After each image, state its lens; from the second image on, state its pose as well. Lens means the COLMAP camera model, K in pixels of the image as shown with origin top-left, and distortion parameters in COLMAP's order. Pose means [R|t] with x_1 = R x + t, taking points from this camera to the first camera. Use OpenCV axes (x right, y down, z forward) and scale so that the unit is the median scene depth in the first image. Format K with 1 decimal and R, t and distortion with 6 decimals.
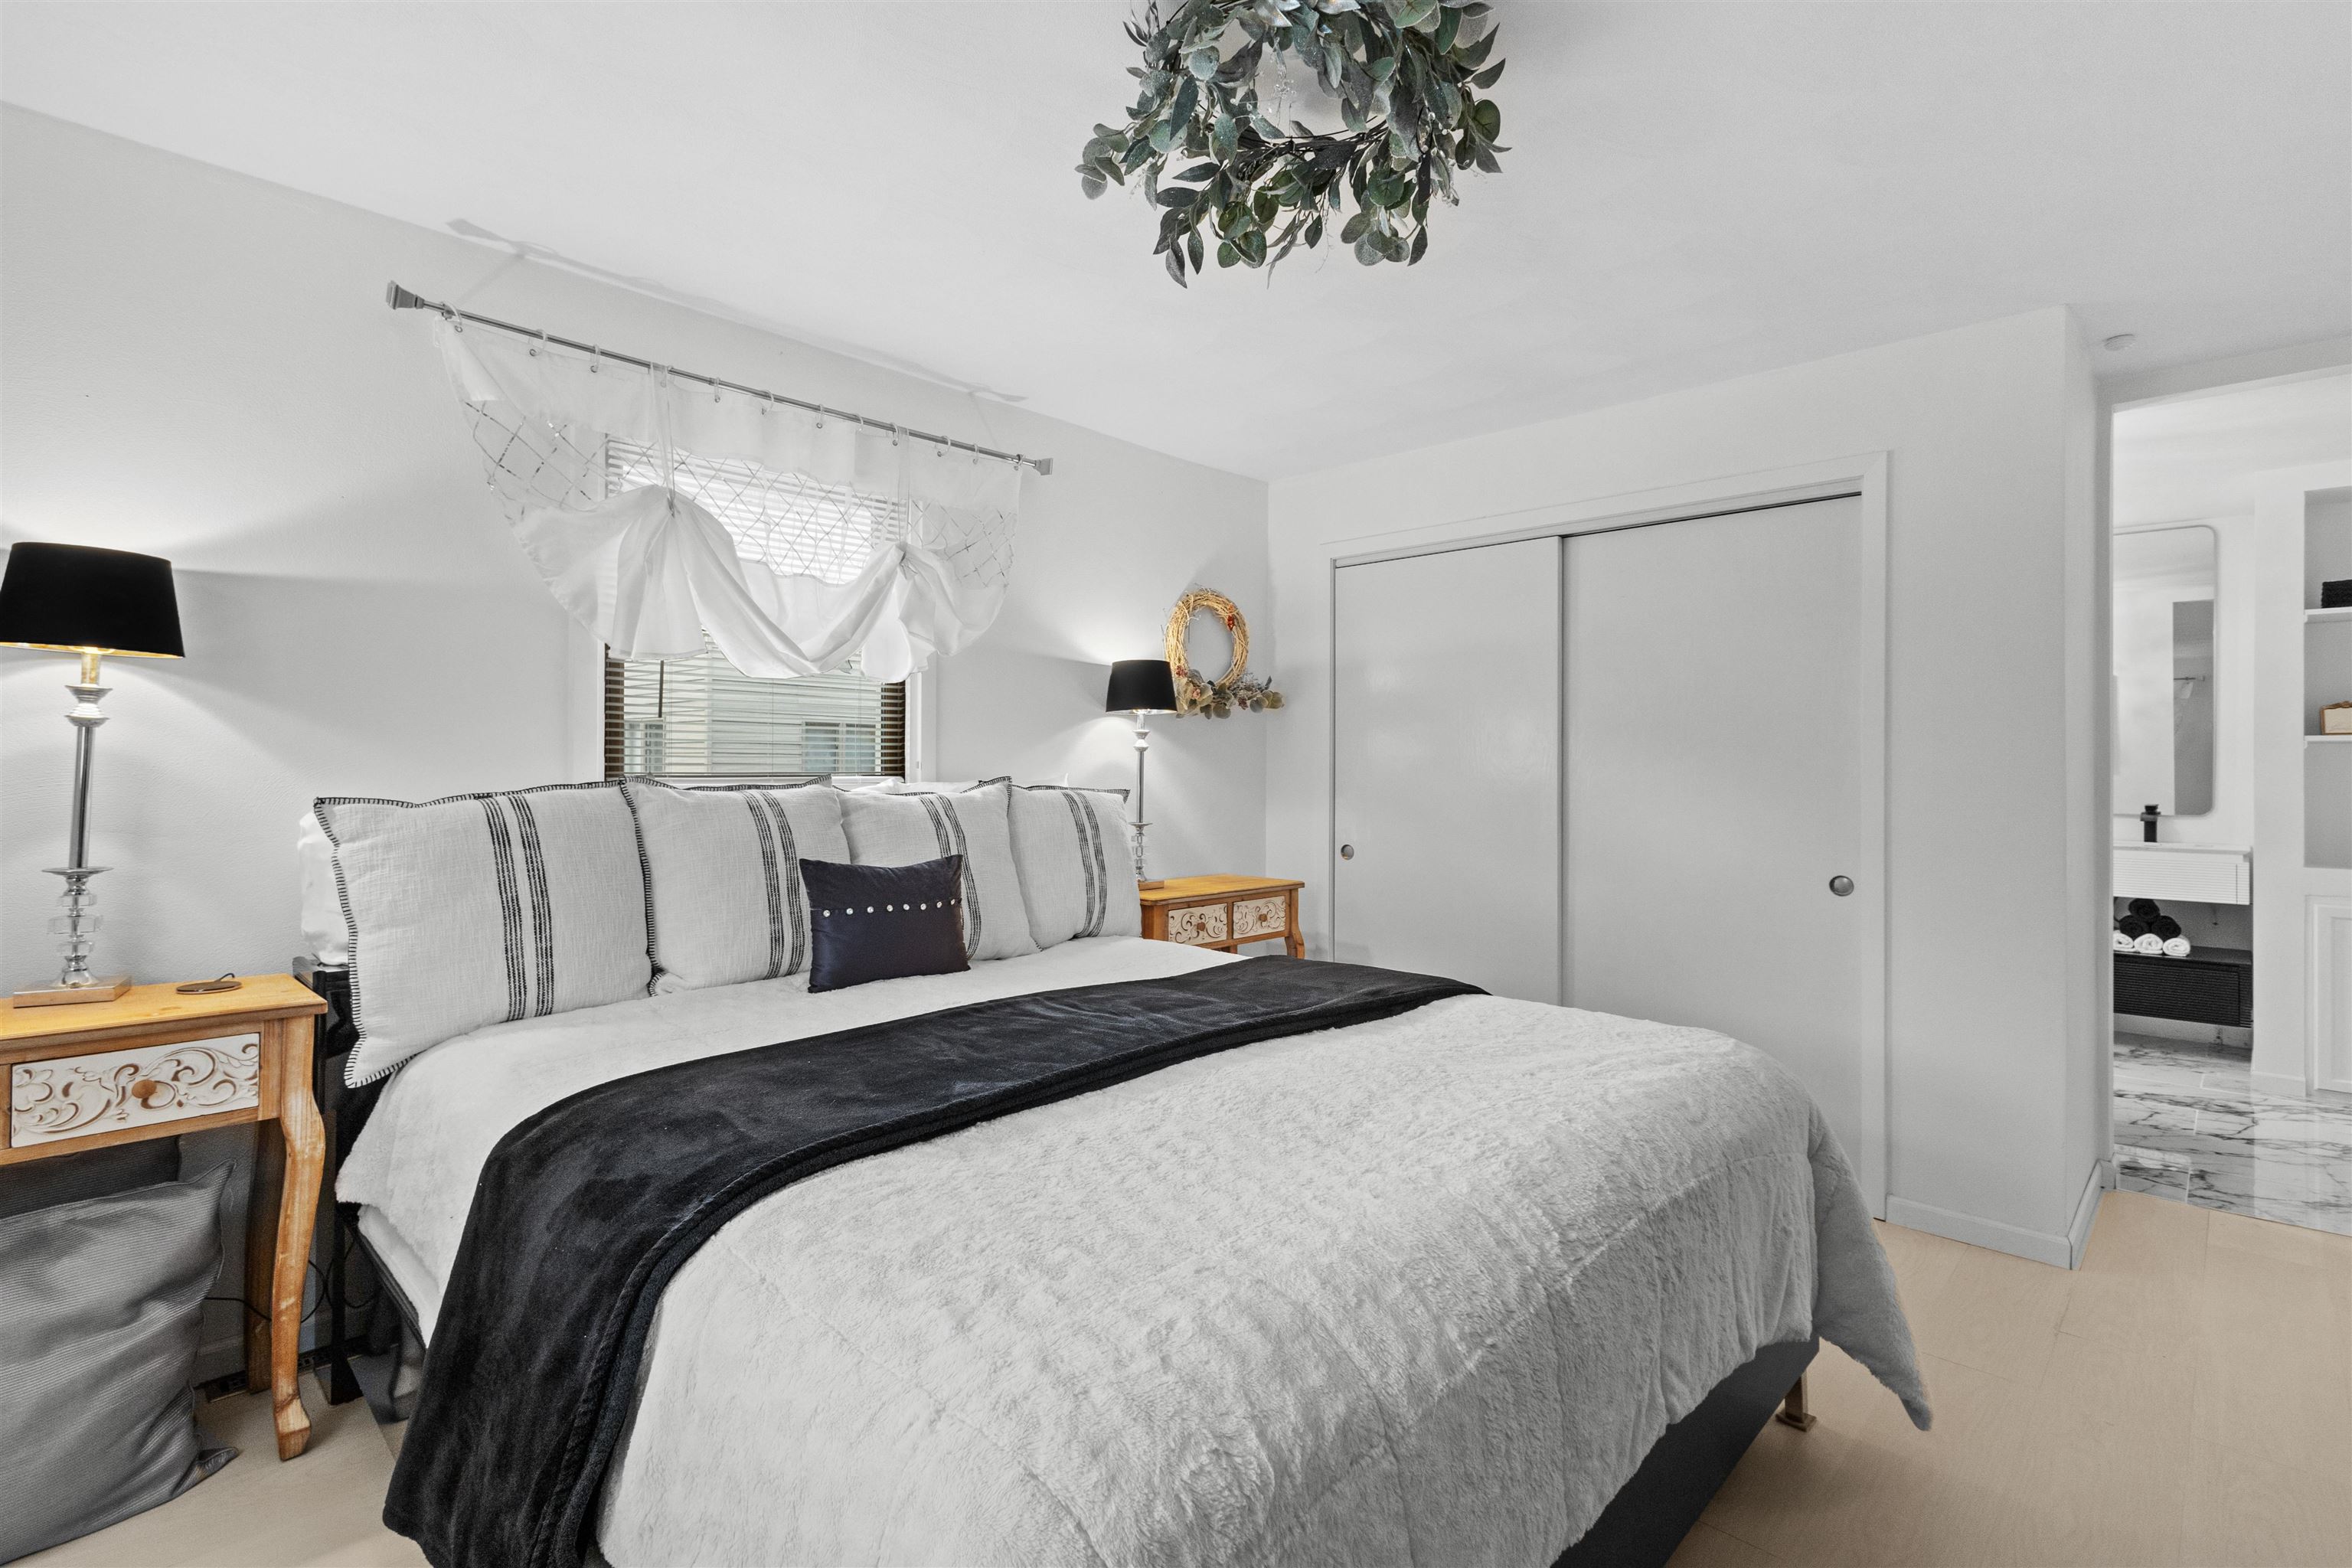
lens RADIAL K [[1098.3, 0, 1176.9], [0, 1098.3, 776.5], [0, 0, 1]] dist [0.000949, -0.000327]
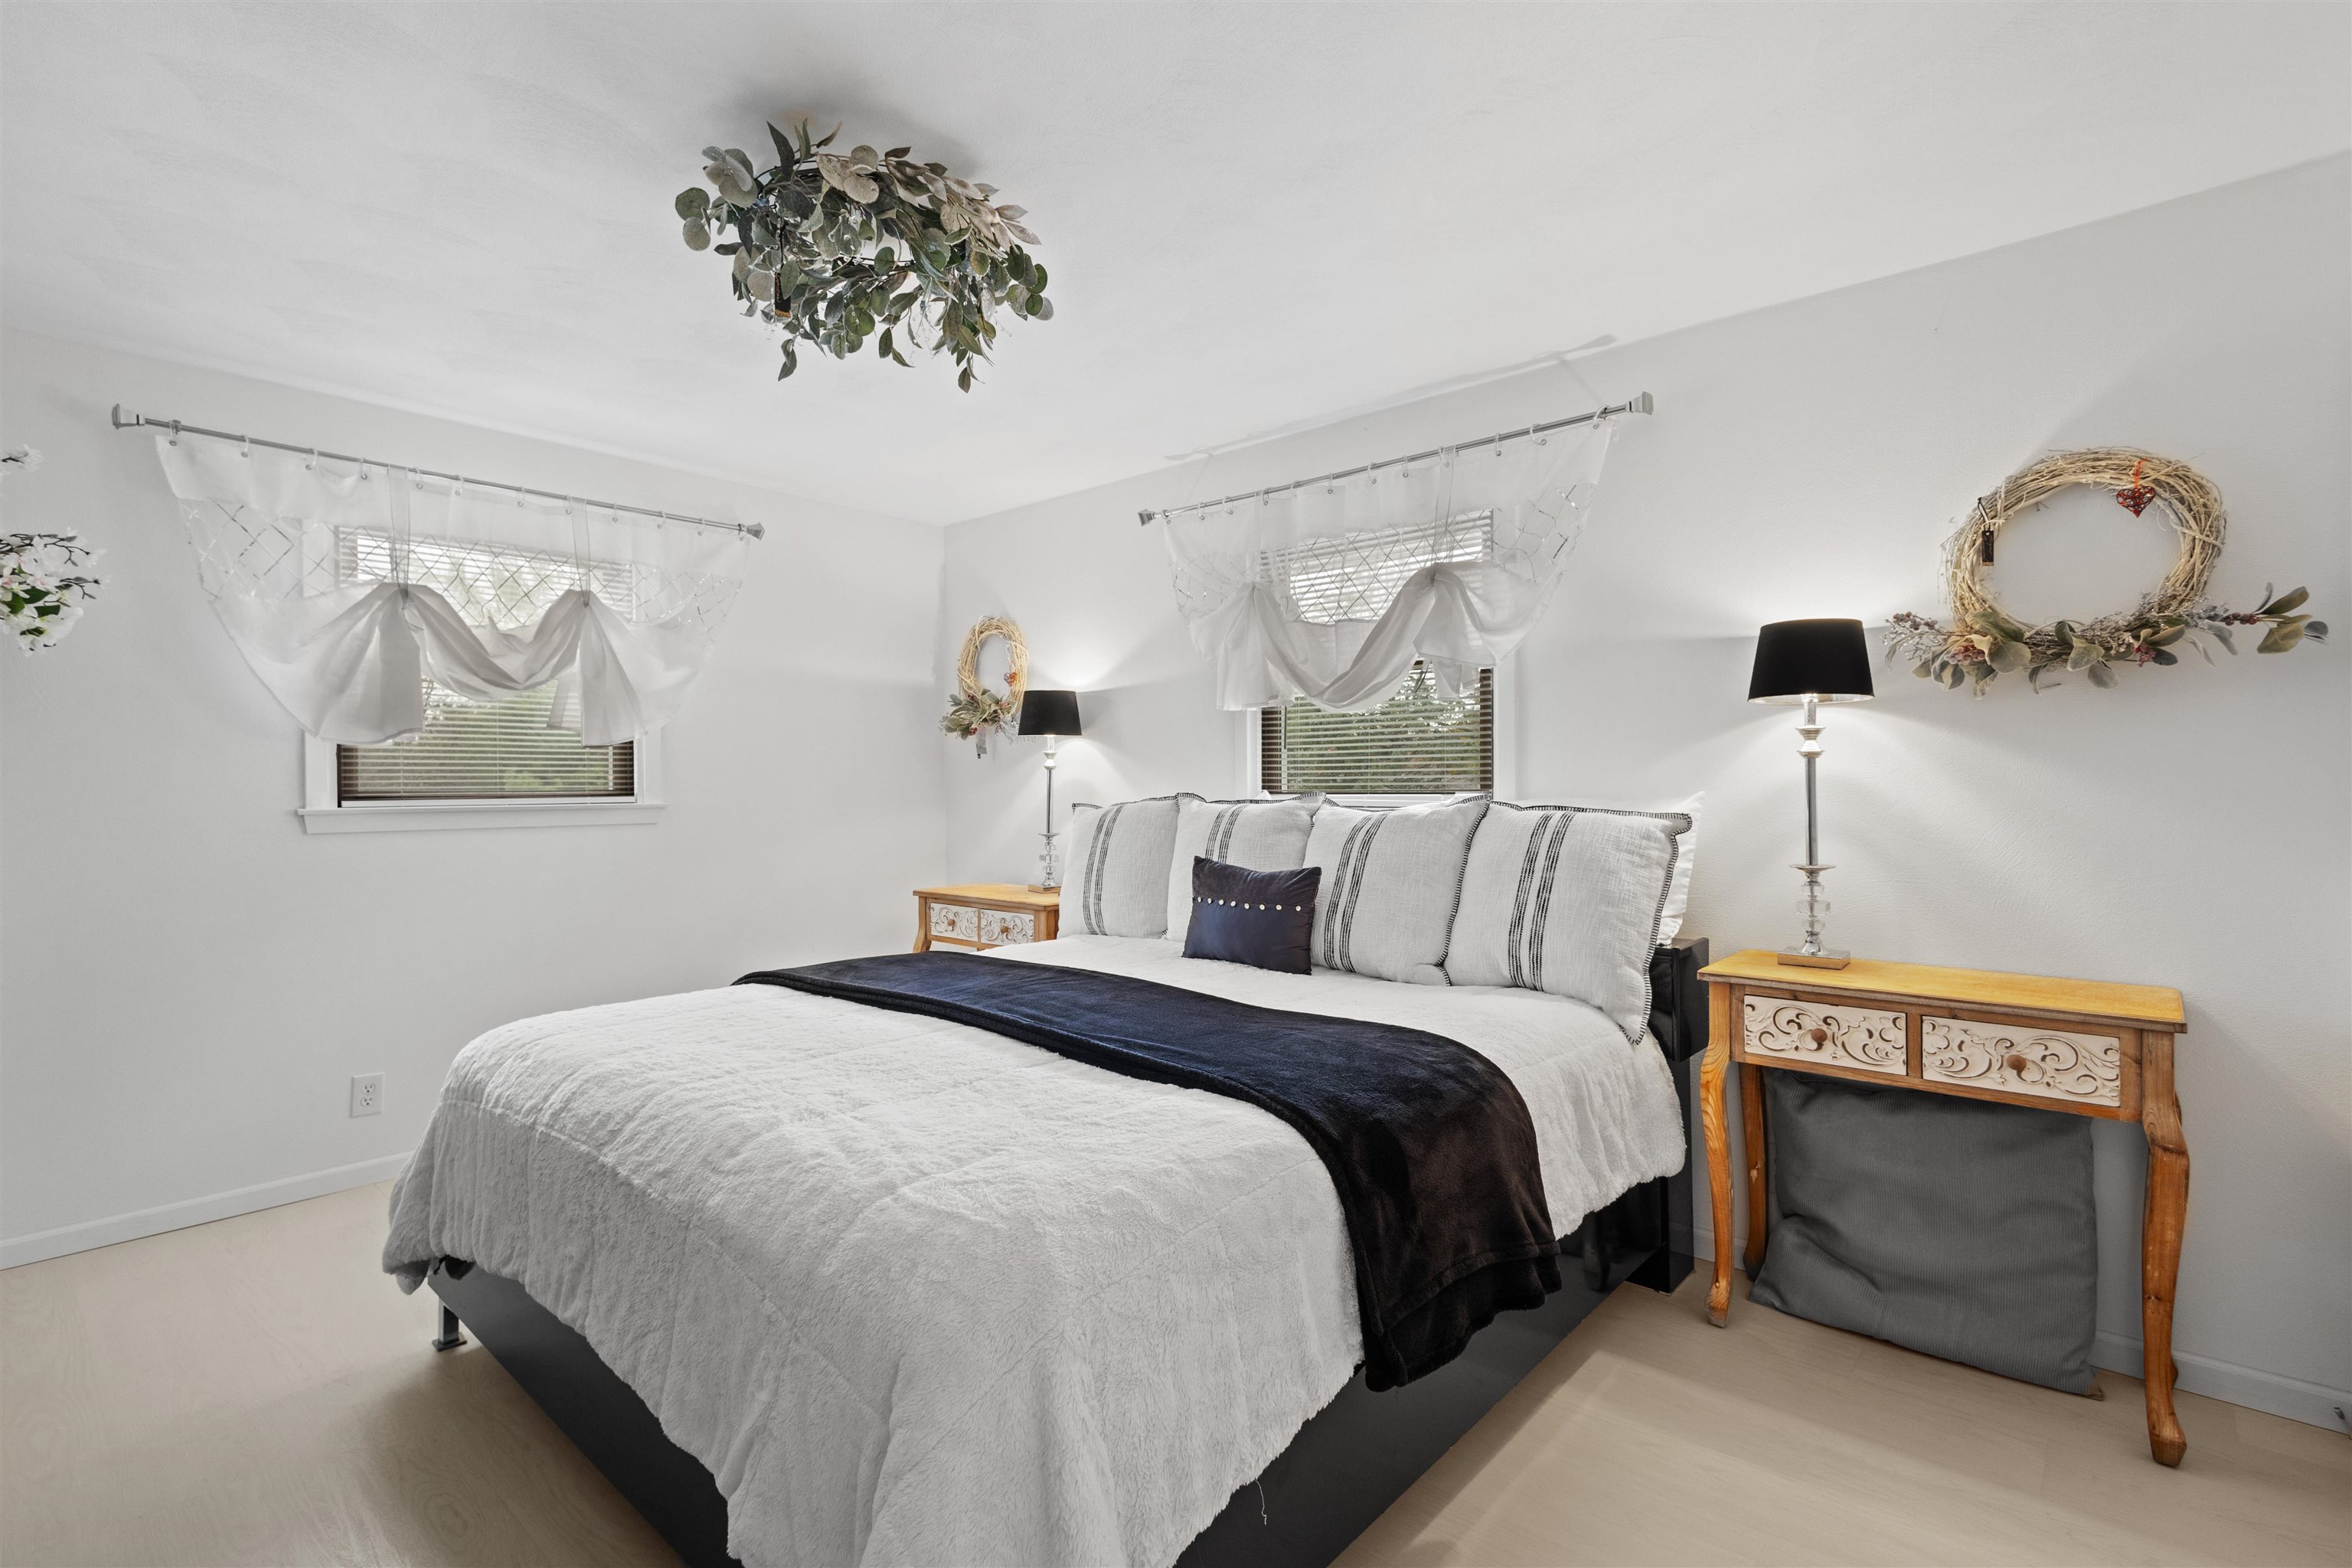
lens RADIAL K [[1066.4, 0, 1287.7], [0, 1066.4, 843.1], [0, 0, 1]] dist [-0.000443, -0.000185]
pose [[0.083725, 0.047322, -0.995365, 0.608271], [-0.004806, 0.998879, 0.047085, -0.001615], [0.996477, 0.000841, 0.083859, 0.648271]]
